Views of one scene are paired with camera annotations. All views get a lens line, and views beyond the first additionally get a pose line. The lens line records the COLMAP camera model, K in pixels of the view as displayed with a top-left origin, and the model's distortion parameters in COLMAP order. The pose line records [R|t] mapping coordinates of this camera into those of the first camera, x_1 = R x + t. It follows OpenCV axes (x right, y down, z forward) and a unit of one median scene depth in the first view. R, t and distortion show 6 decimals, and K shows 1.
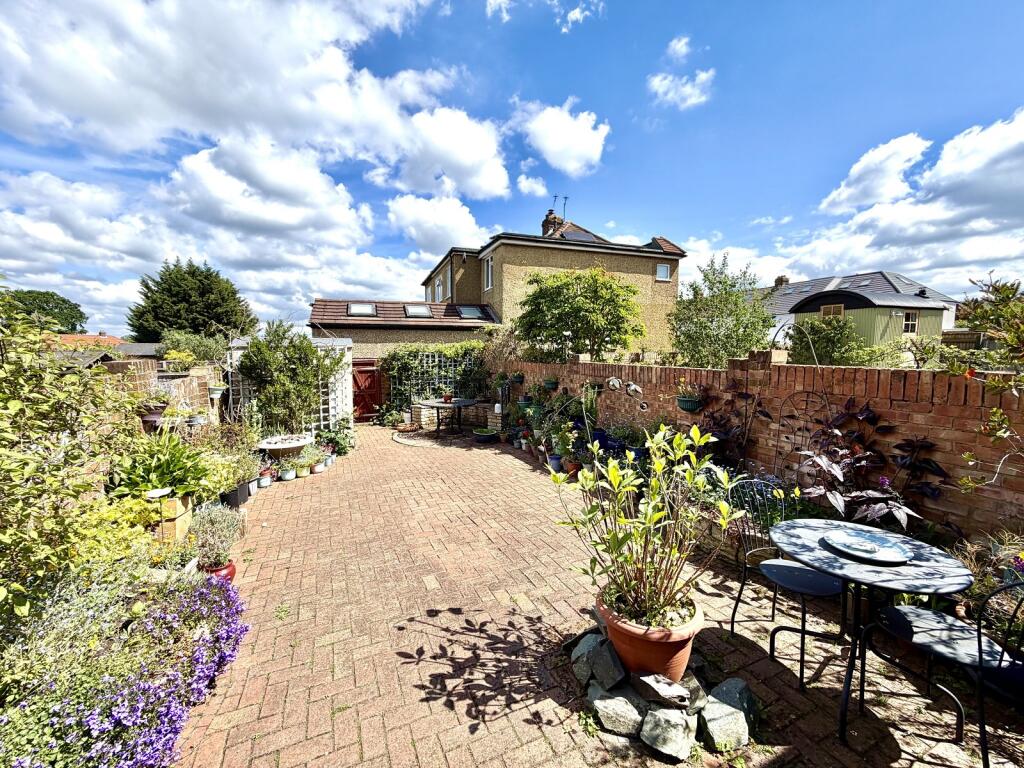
lens RADIAL K [[413.5, 0, 512.0], [0, 413.5, 384.0], [0, 0, 1]] dist [-0.001201, -0.000052]
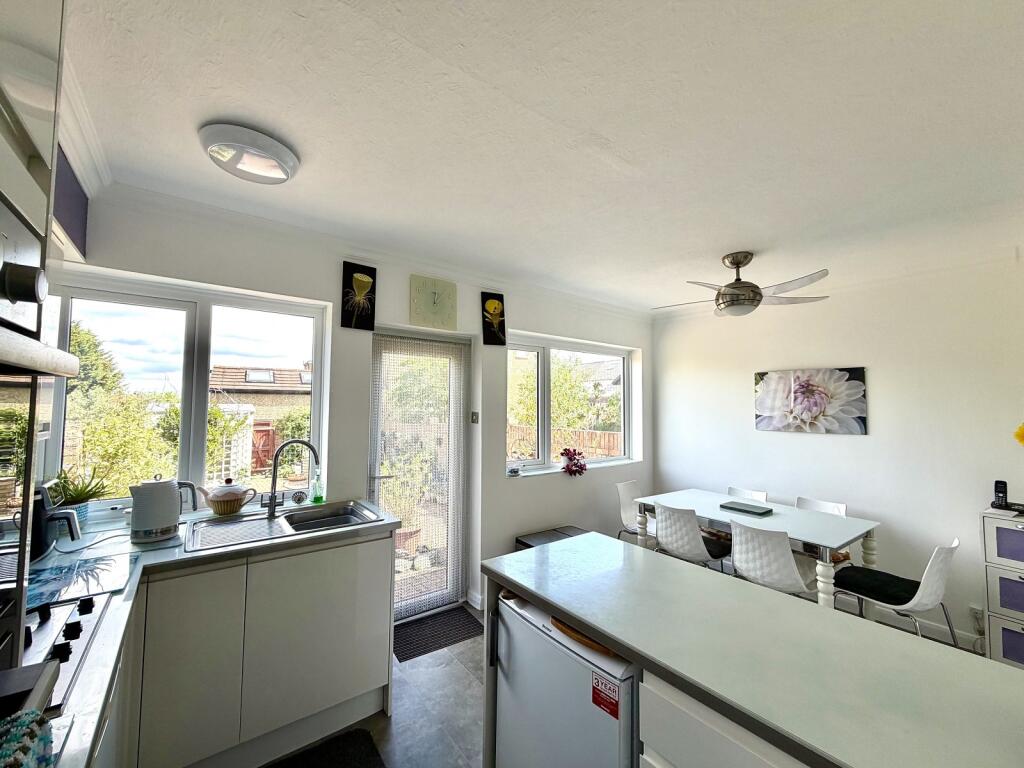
lens RADIAL K [[413.5, 0, 512.0], [0, 413.5, 384.0], [0, 0, 1]] dist [-0.001201, -0.000052]
pose [[0.975019, 0.016905, 0.221479, 0.083662], [0.014208, 0.990311, -0.138139, 0.010807], [-0.221668, 0.137835, 0.965331, -0.334289]]
